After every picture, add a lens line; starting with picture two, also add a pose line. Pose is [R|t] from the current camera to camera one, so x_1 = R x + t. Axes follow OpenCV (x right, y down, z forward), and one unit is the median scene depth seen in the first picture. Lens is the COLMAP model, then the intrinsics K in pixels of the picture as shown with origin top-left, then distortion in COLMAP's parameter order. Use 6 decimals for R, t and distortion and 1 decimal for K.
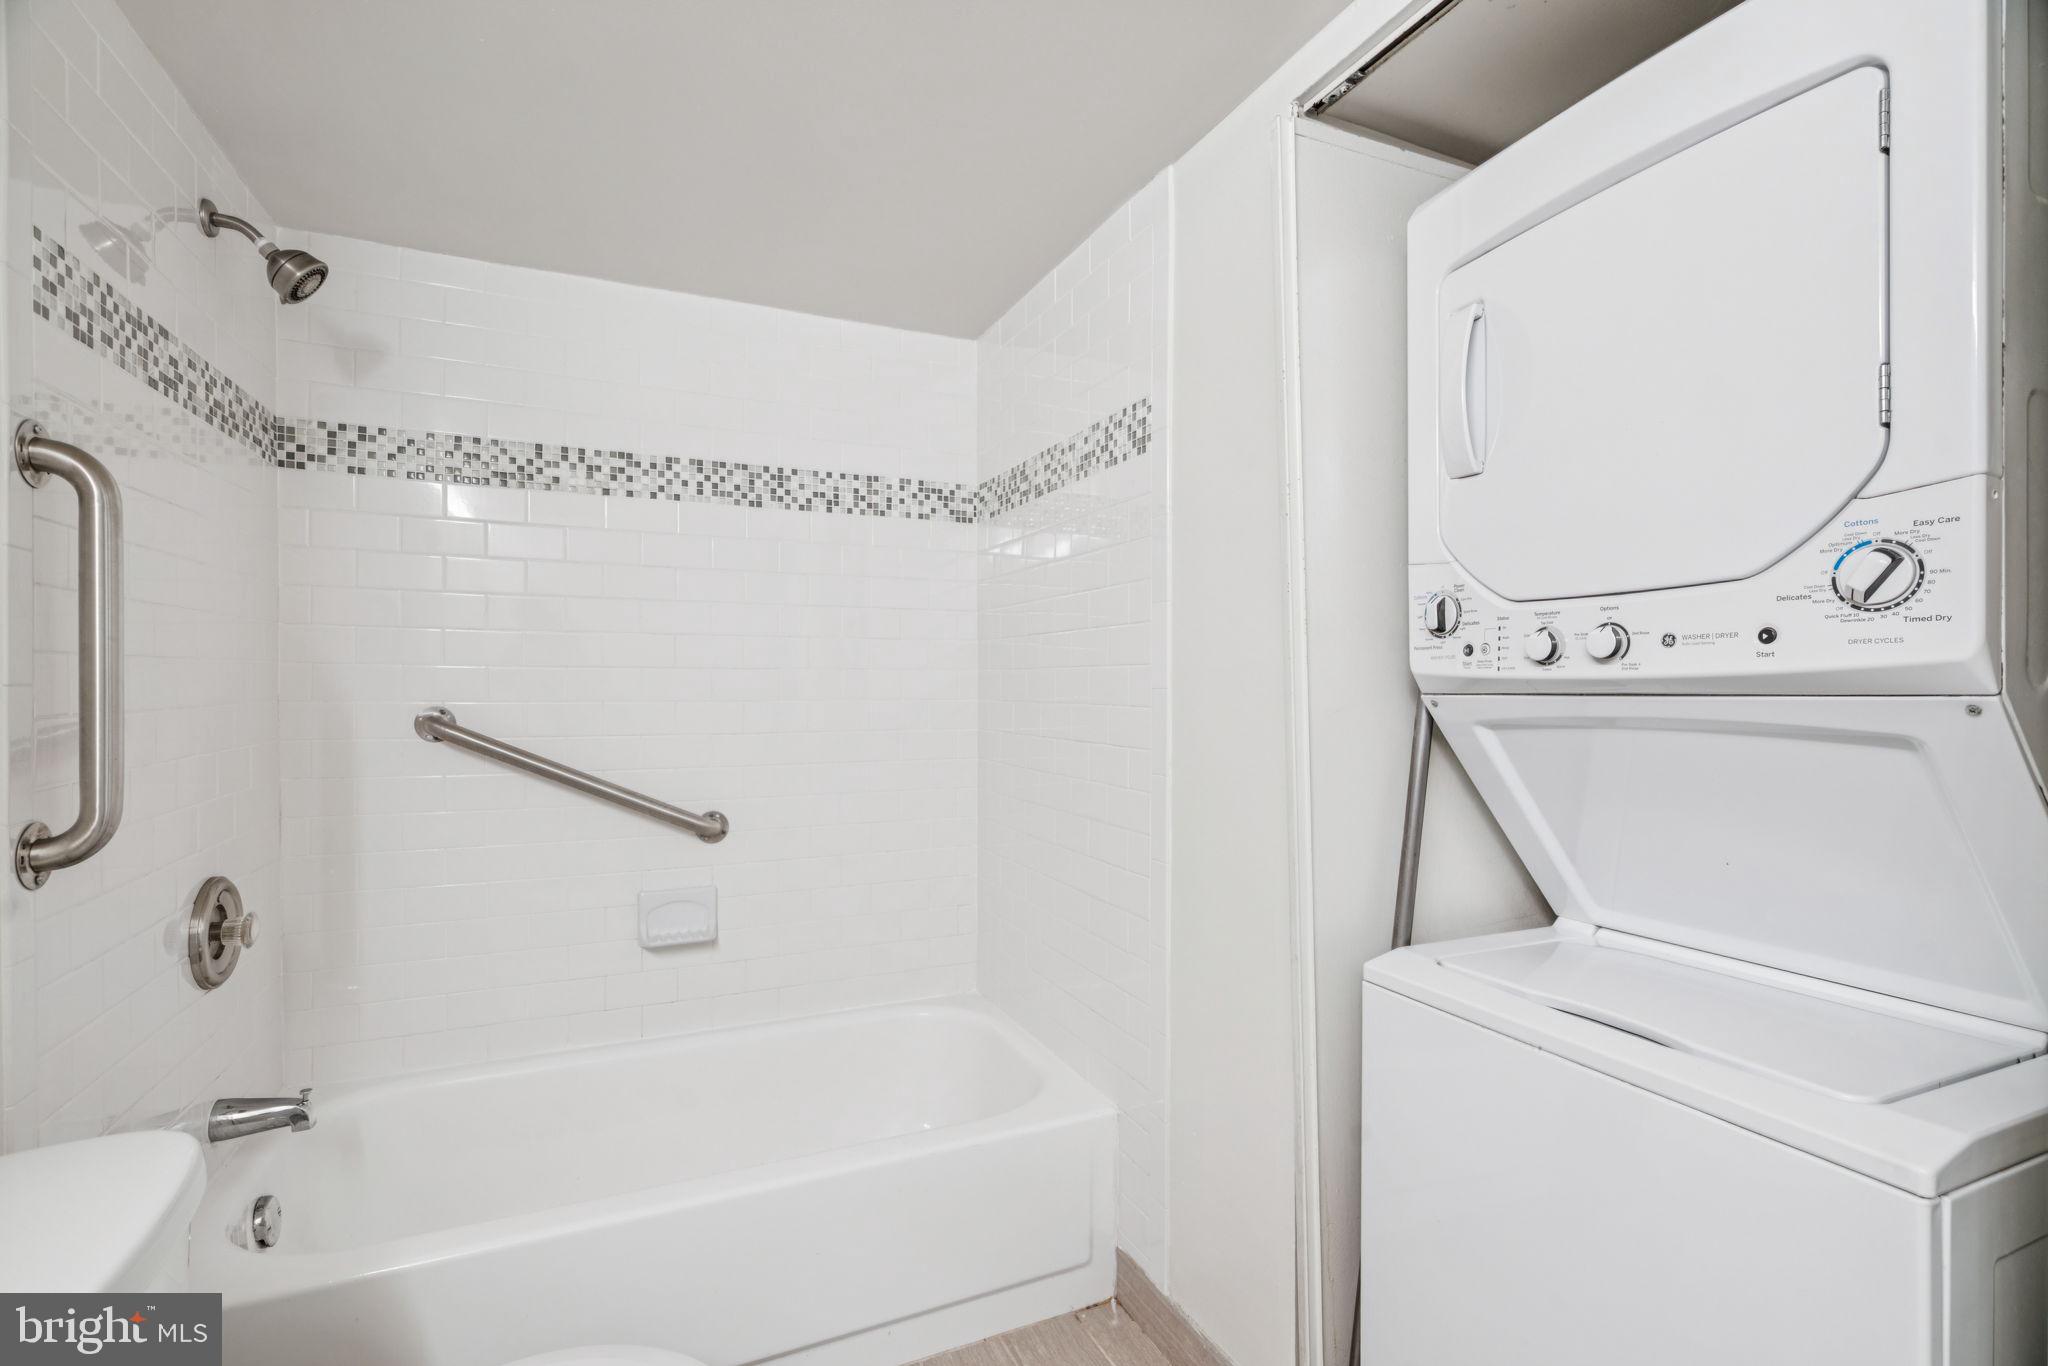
lens RADIAL K [[921.7, 0, 1023.5], [0, 921.7, 688.4], [0, 0, 1]] dist [-0.001078, 0.000434]
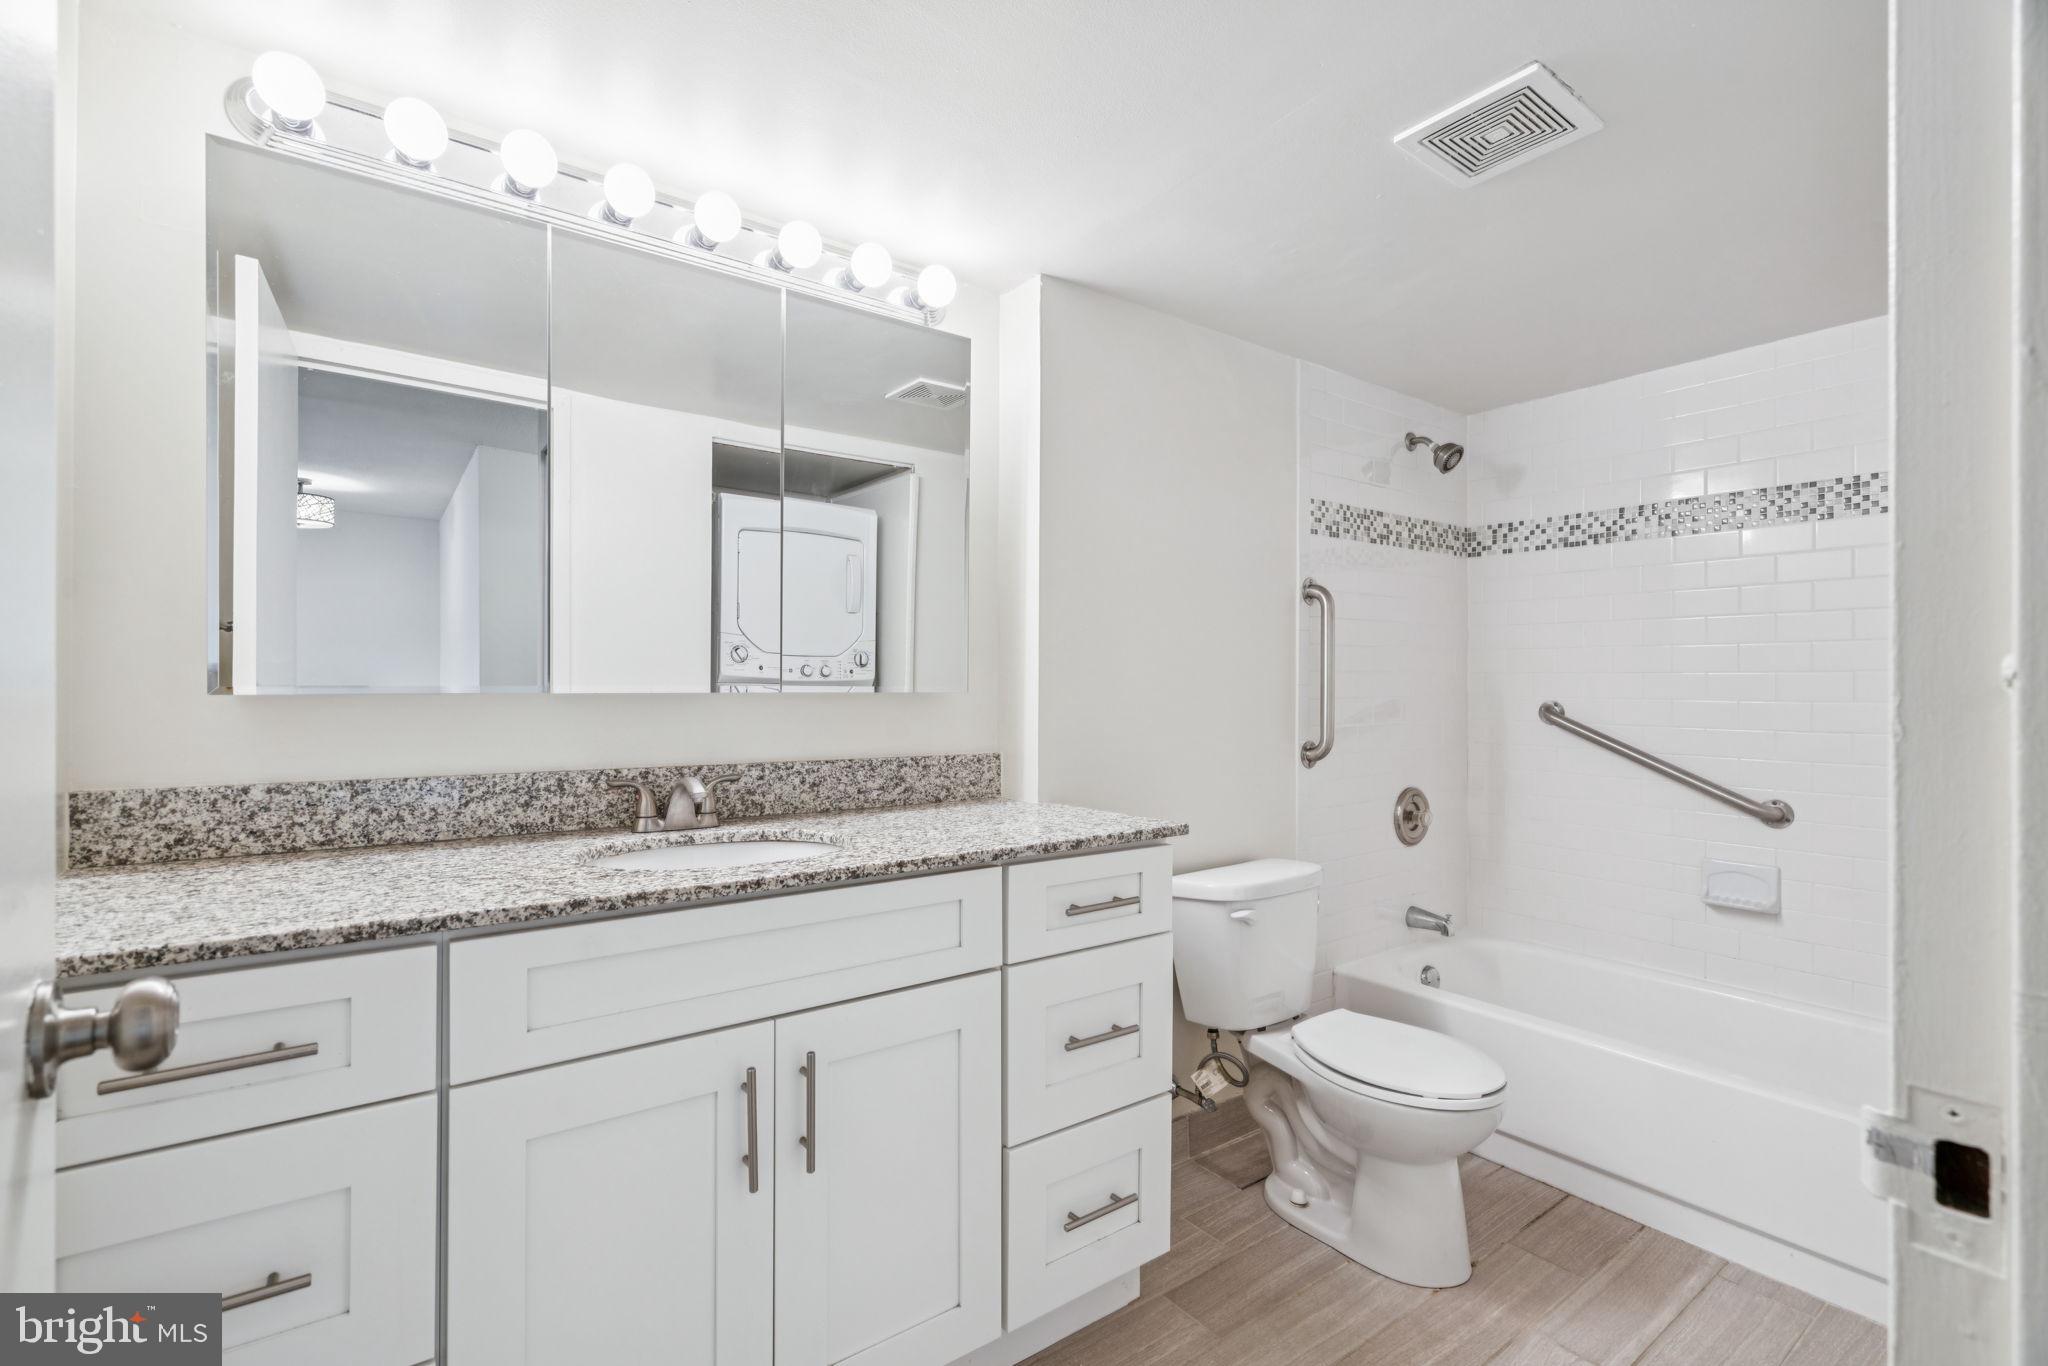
lens RADIAL K [[921.7, 0, 1026.7], [0, 921.7, 688.1], [0, 0, 1]] dist [-0.001078, 0.000434]
pose [[0.233854, -0.003942, -0.972264, 0.592864], [-0.006790, 0.999961, -0.005688, 0.011802], [0.972248, 0.007932, 0.233818, -0.161767]]
